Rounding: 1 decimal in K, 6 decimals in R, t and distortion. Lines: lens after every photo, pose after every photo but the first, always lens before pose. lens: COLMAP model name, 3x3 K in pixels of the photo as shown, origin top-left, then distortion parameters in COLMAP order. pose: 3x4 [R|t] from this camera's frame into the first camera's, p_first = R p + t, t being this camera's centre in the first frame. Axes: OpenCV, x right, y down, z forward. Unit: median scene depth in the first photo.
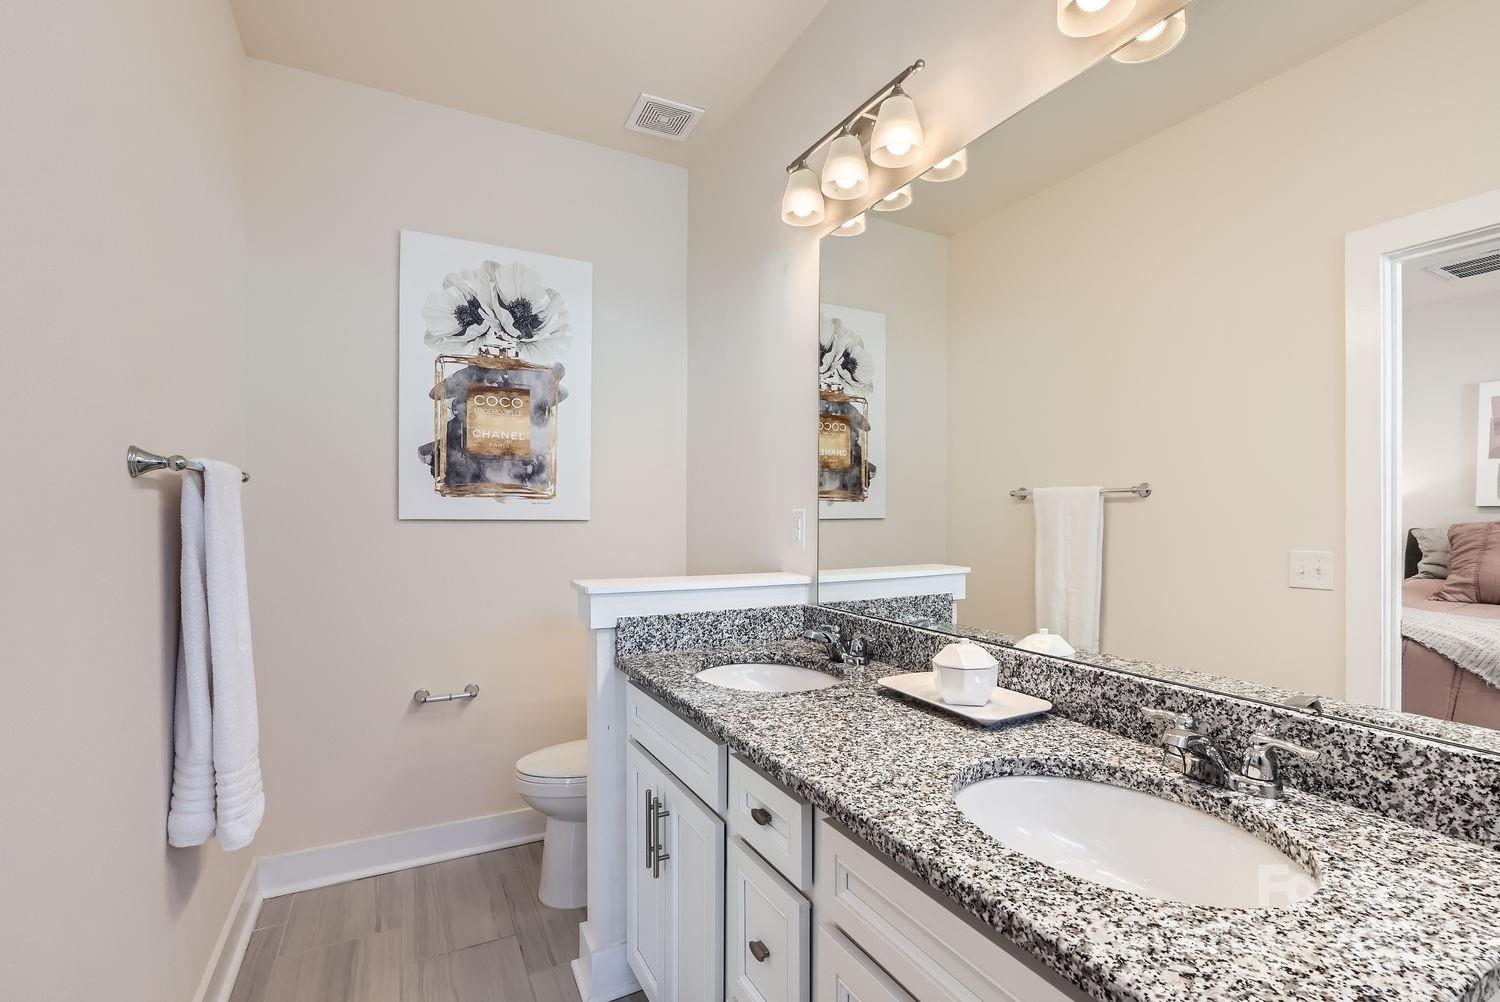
lens RADIAL K [[638.5, 0, 753.7], [0, 638.5, 515.3], [0, 0, 1]] dist [-0.011362, 0.000702]
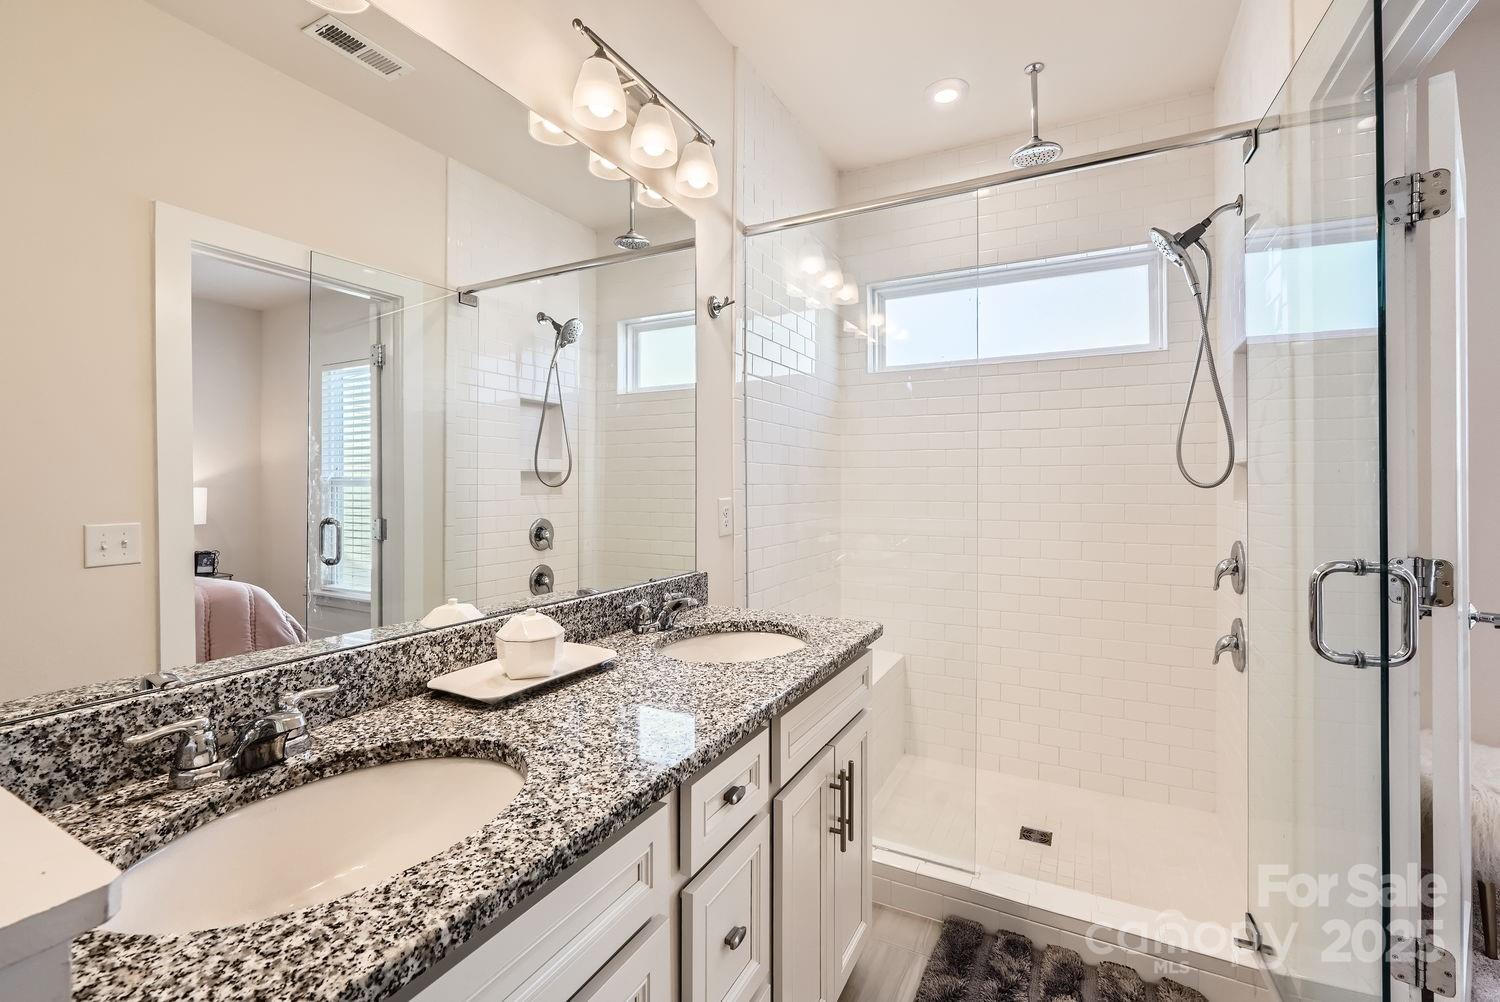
lens RADIAL K [[638.5, 0, 765.2], [0, 638.5, 479.0], [0, 0, 1]] dist [-0.011362, 0.000702]
pose [[-0.557901, 0.008158, 0.829867, -0.850311], [0.004077, 0.999967, -0.007090, 0.005057], [-0.829897, -0.000572, -0.557916, 1.568888]]
